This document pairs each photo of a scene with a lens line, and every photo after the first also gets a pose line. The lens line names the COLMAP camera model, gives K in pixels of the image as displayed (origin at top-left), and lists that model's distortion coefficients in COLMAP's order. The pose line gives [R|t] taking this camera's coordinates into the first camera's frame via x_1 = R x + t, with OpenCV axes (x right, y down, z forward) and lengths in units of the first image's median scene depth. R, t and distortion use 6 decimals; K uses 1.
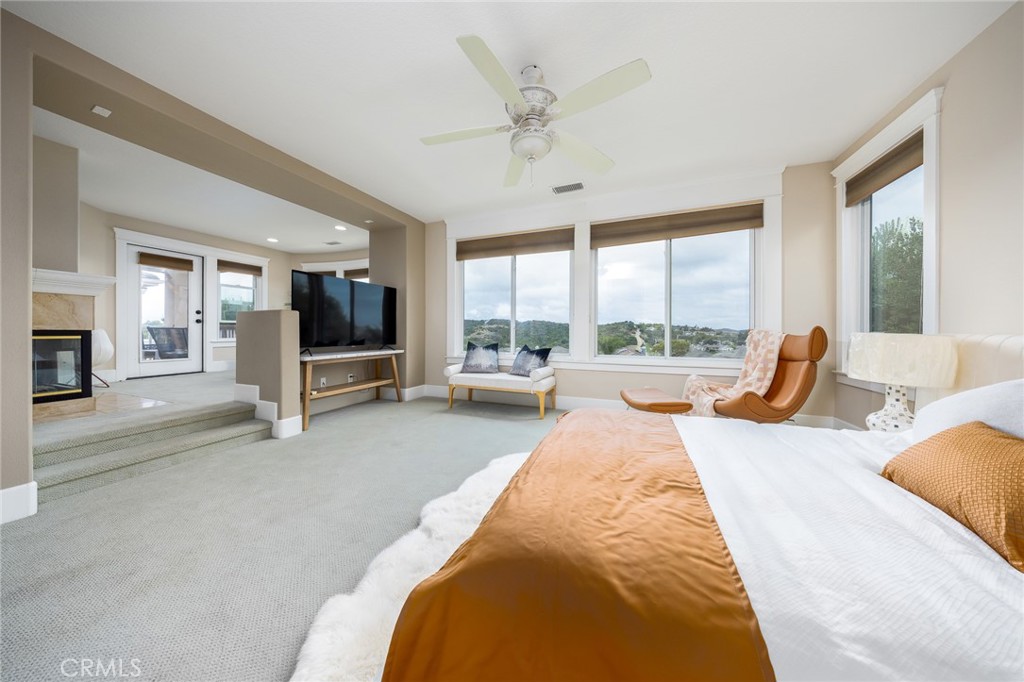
lens RADIAL K [[301.8, 0, 505.6], [0, 301.8, 331.6], [0, 0, 1]] dist [-0.000759, -0.000202]
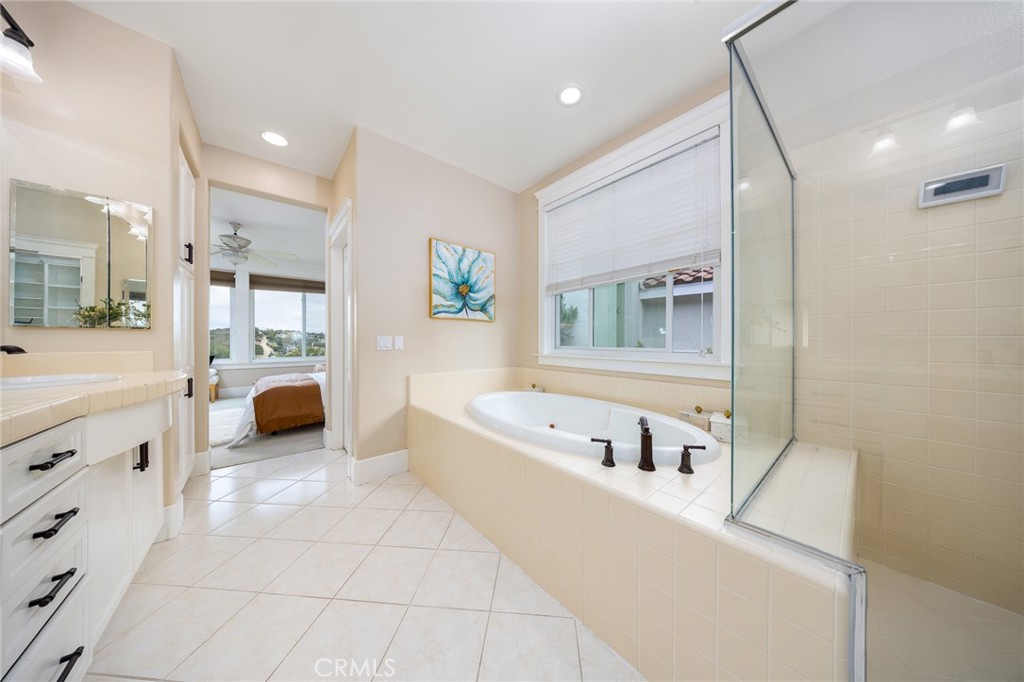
lens RADIAL K [[301.8, 0, 511.1], [0, 301.8, 341.8], [0, 0, 1]] dist [-0.000759, -0.000202]
pose [[0.454376, -0.005329, 0.890794, -0.417041], [-0.002422, 0.999971, 0.007218, -0.019833], [-0.890807, -0.005437, 0.454350, -0.765133]]
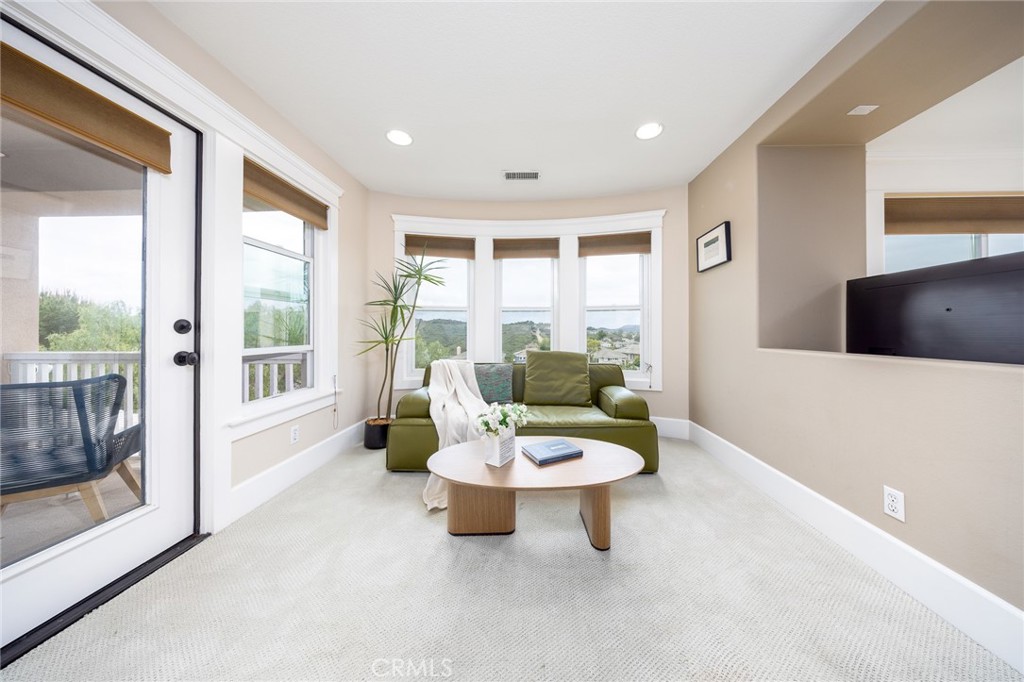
lens RADIAL K [[301.8, 0, 516.2], [0, 301.8, 330.9], [0, 0, 1]] dist [-0.000759, -0.000202]
pose [[0.940593, -0.002504, 0.339528, -0.992671], [0.002297, 0.999997, 0.001011, -0.072479], [-0.339530, -0.000171, 0.940595, 0.763690]]
